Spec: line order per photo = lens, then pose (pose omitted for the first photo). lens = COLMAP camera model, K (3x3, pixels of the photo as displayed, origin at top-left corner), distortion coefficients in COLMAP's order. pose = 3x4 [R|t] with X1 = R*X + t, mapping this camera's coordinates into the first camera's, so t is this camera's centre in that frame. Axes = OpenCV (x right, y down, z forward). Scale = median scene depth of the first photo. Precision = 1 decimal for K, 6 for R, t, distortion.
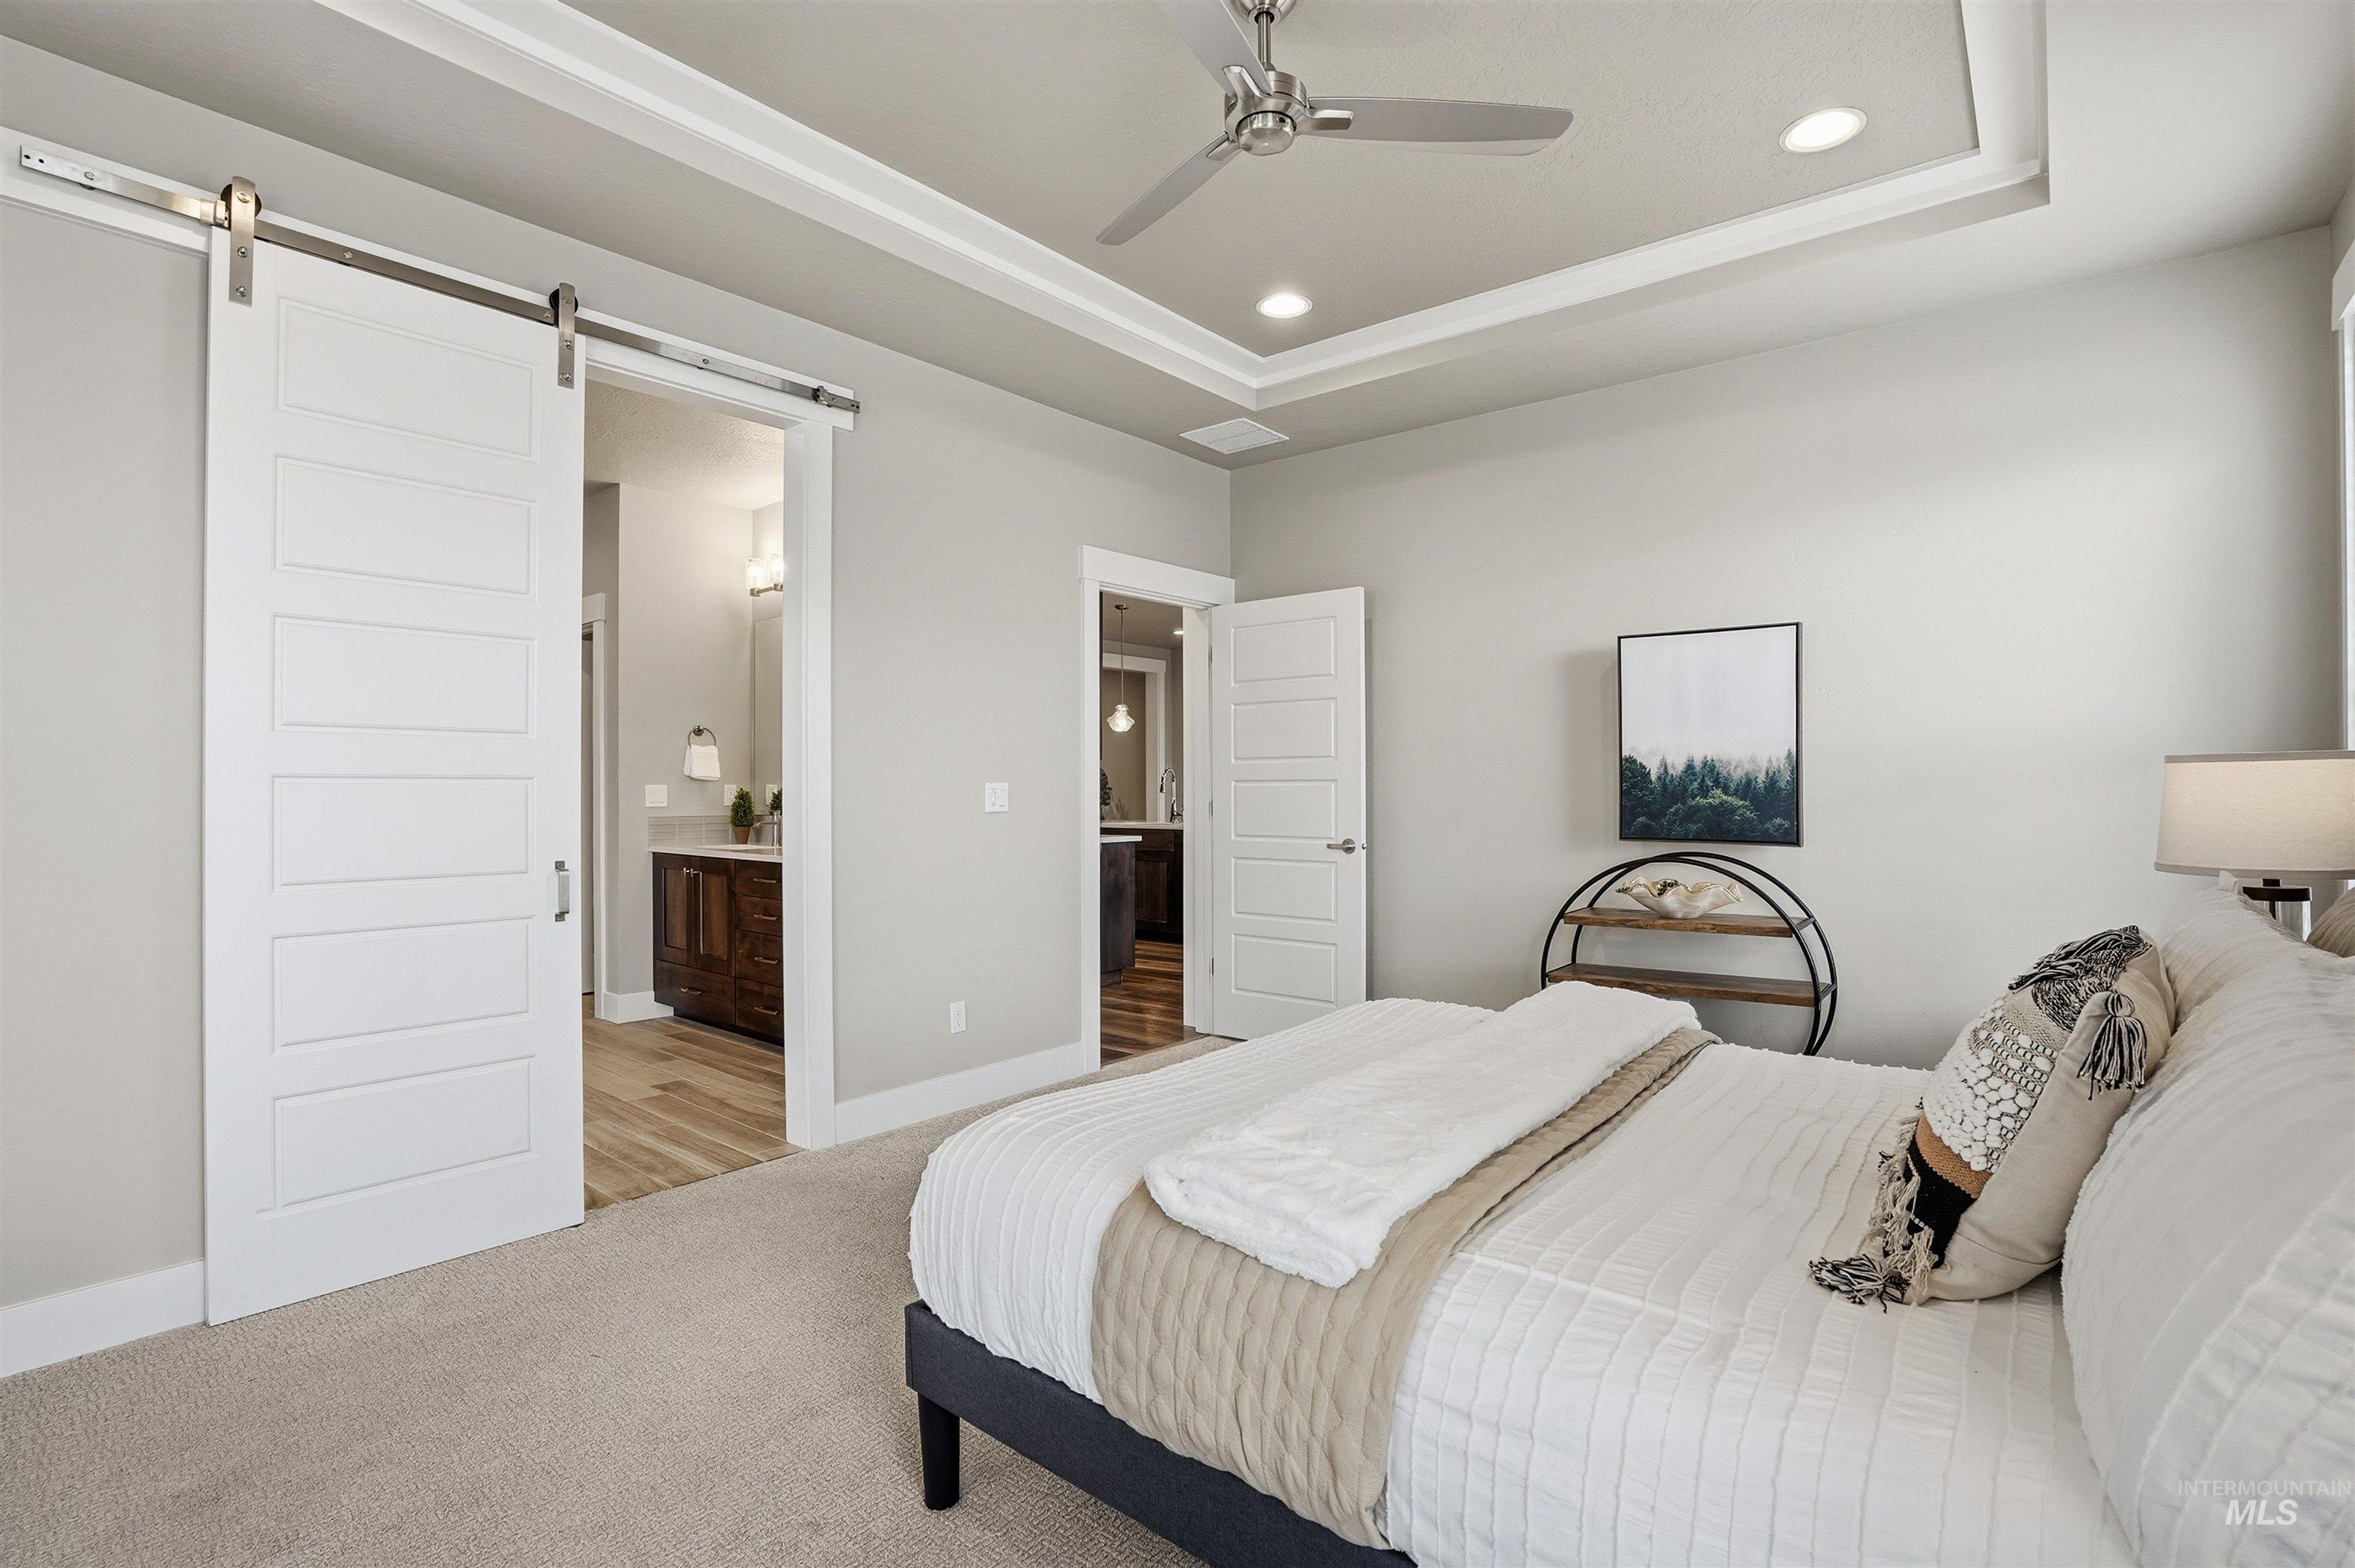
lens RADIAL K [[1102.4, 0, 1165.7], [0, 1102.4, 787.6], [0, 0, 1]] dist [-0.068723, 0.026986]
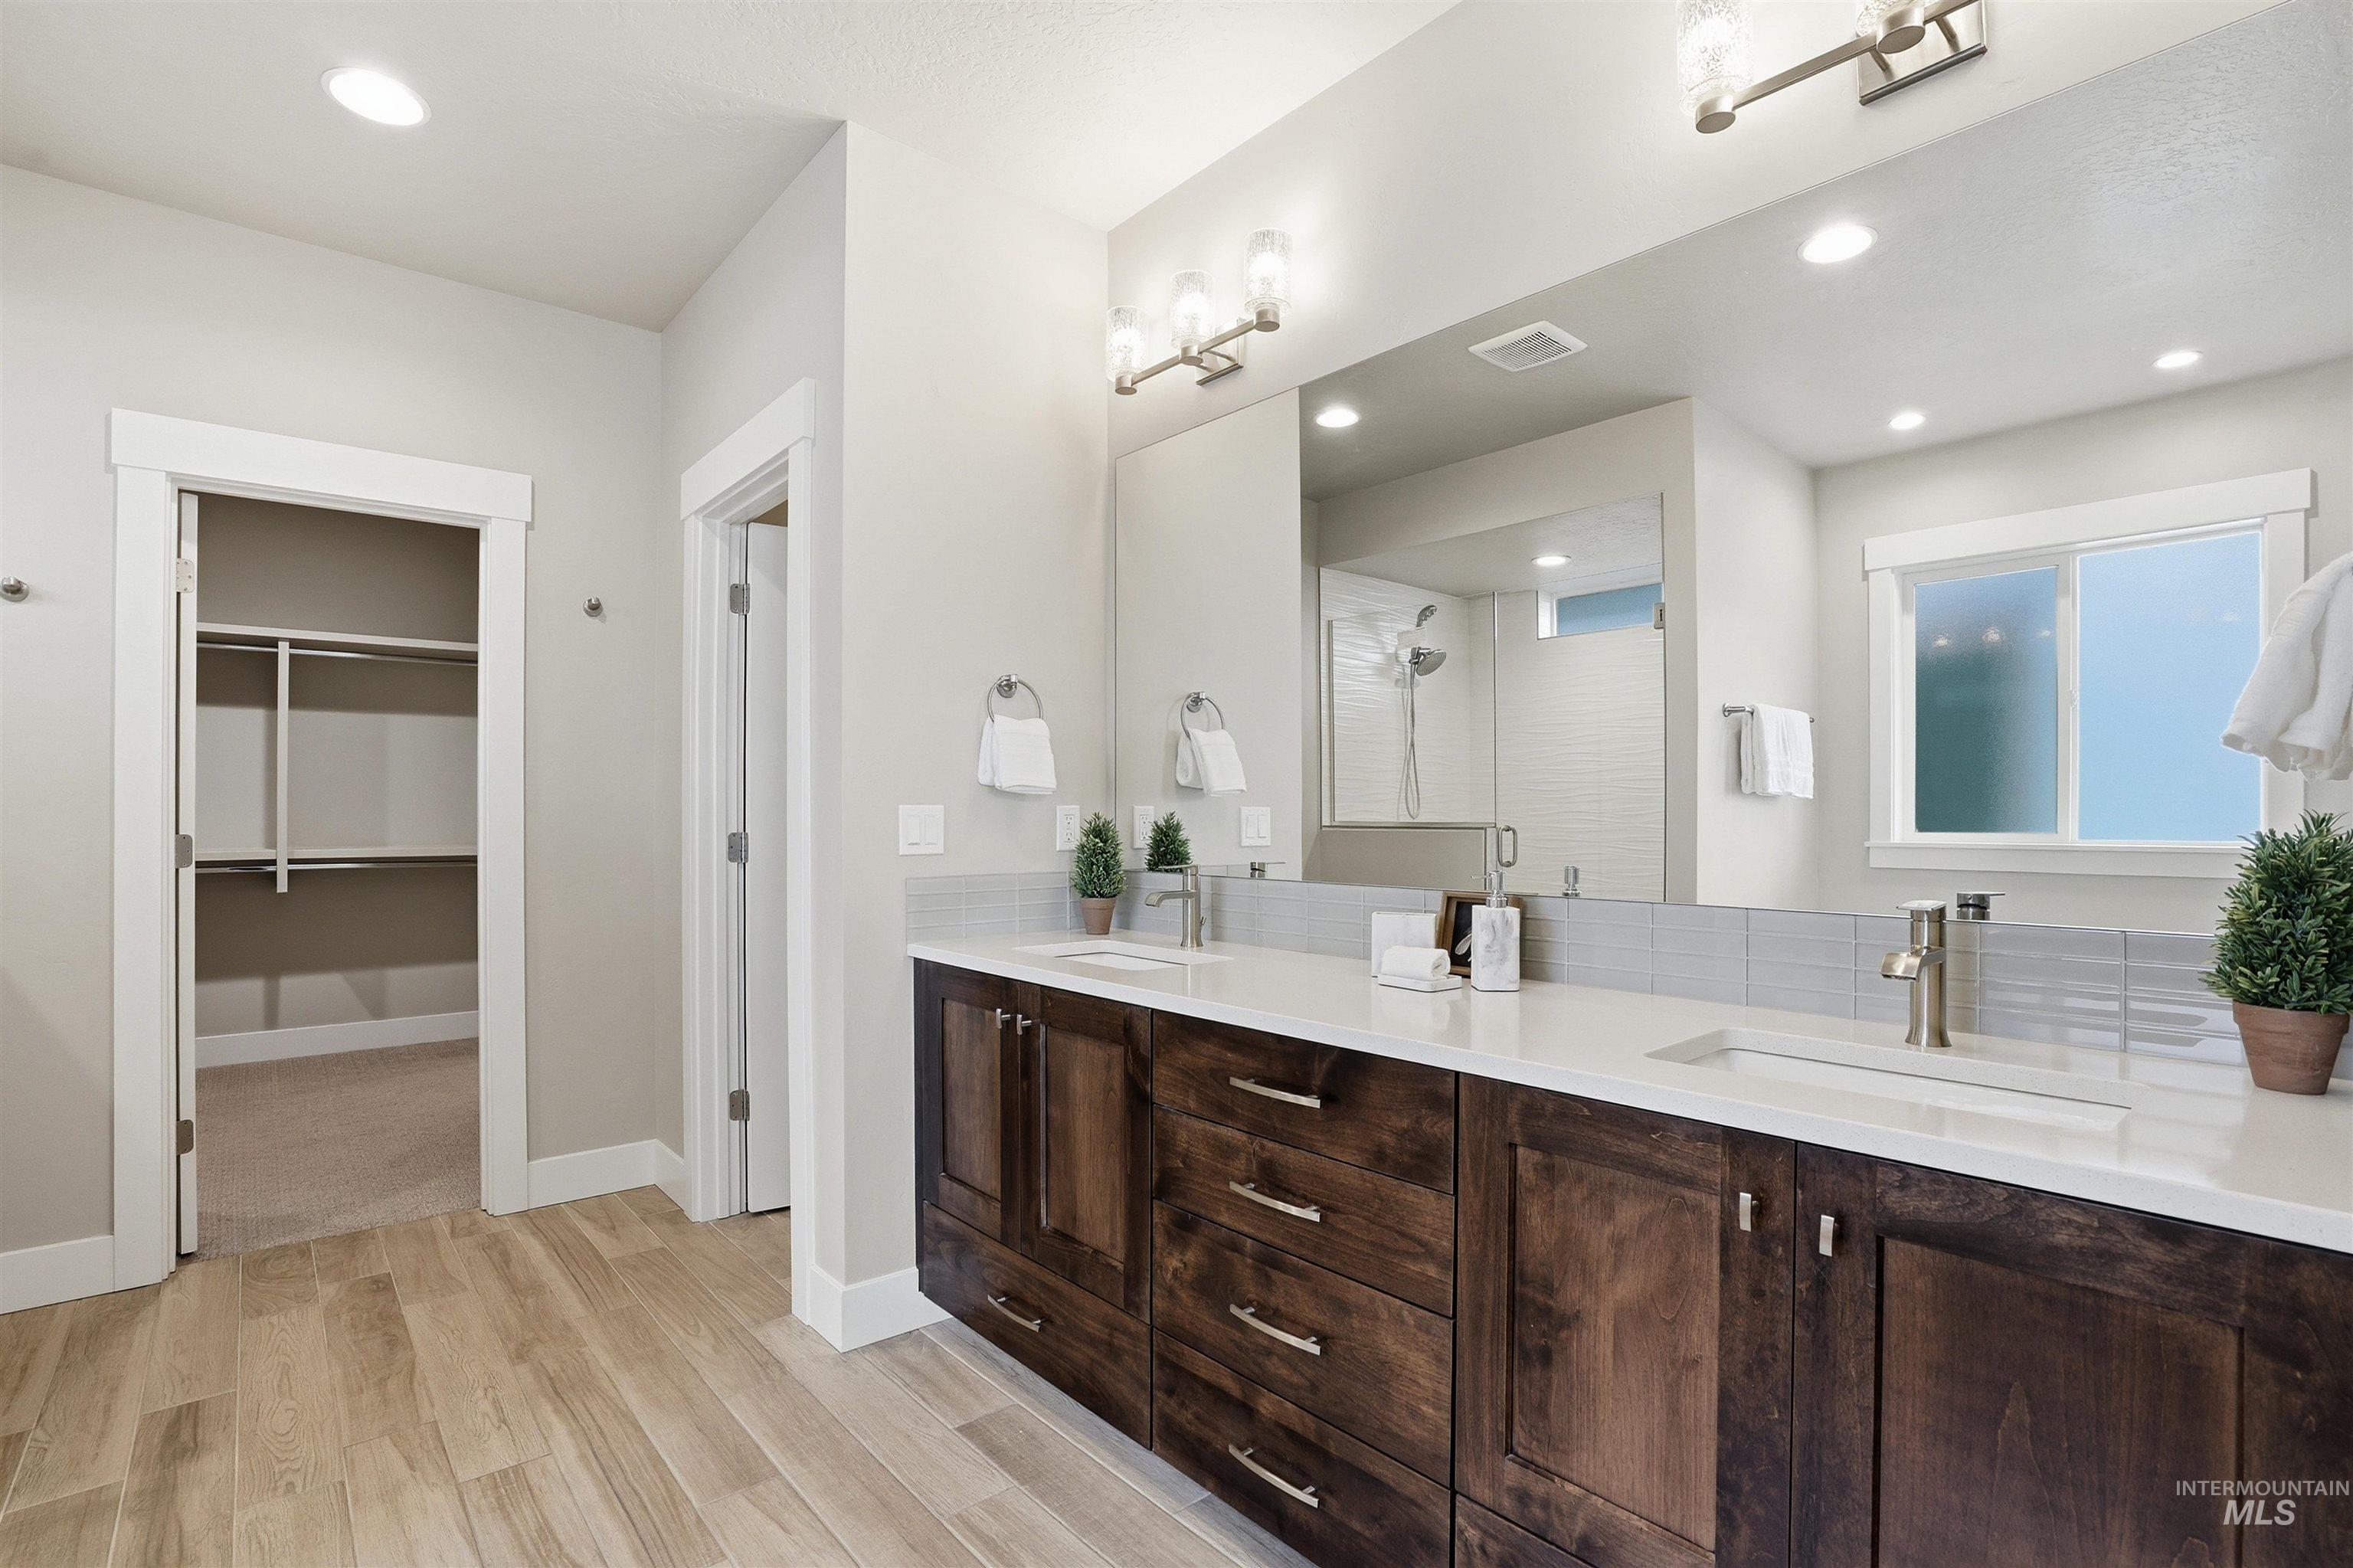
lens RADIAL K [[1068.2, 0, 1161.8], [0, 1068.2, 807.0], [0, 0, 1]] dist [-0.064521, 0.014606]
pose [[0.987828, -0.003097, -0.155521, -0.309704], [0.002283, 0.999983, -0.005414, 0.000645], [0.155535, 0.004993, 0.987818, 0.597619]]
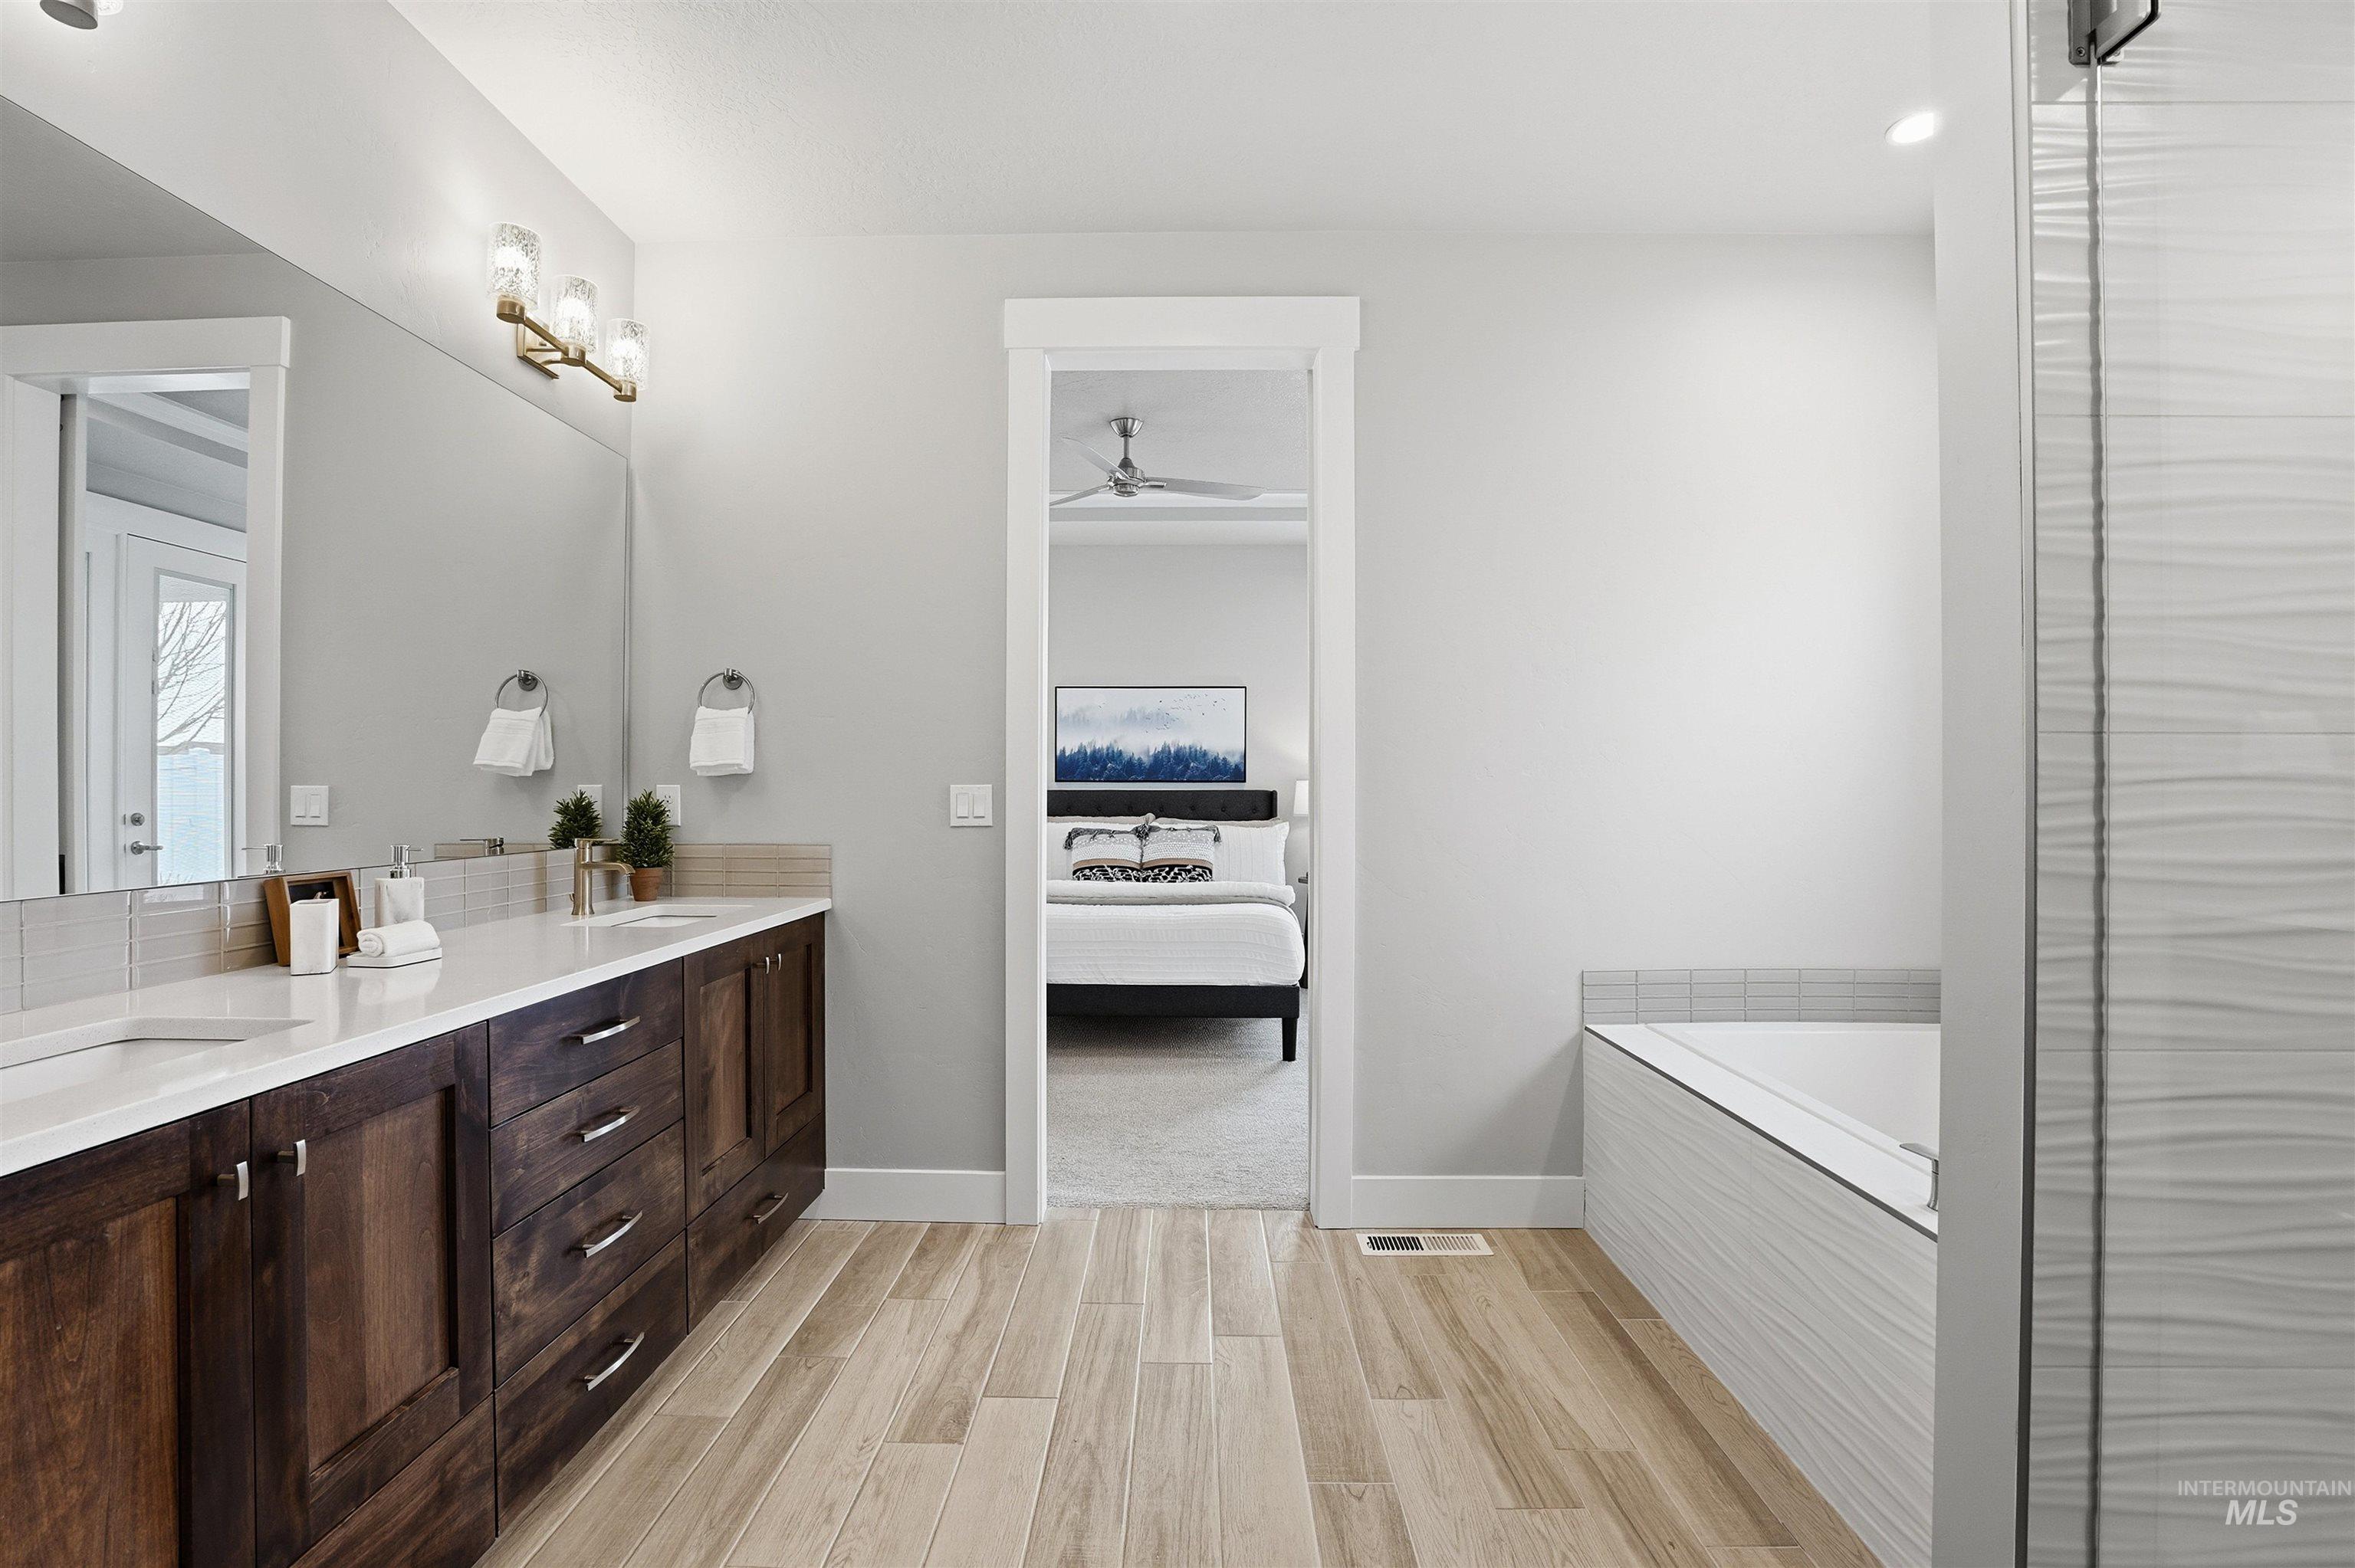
lens RADIAL K [[1102.4, 0, 1165.7], [0, 1102.4, 787.6], [0, 0, 1]] dist [-0.068723, 0.026986]
pose [[-0.624837, 0.002568, 0.780751, -0.699125], [-0.000618, 0.999993, -0.003784, 0.000345], [-0.780755, -0.002847, -0.624831, 0.959732]]
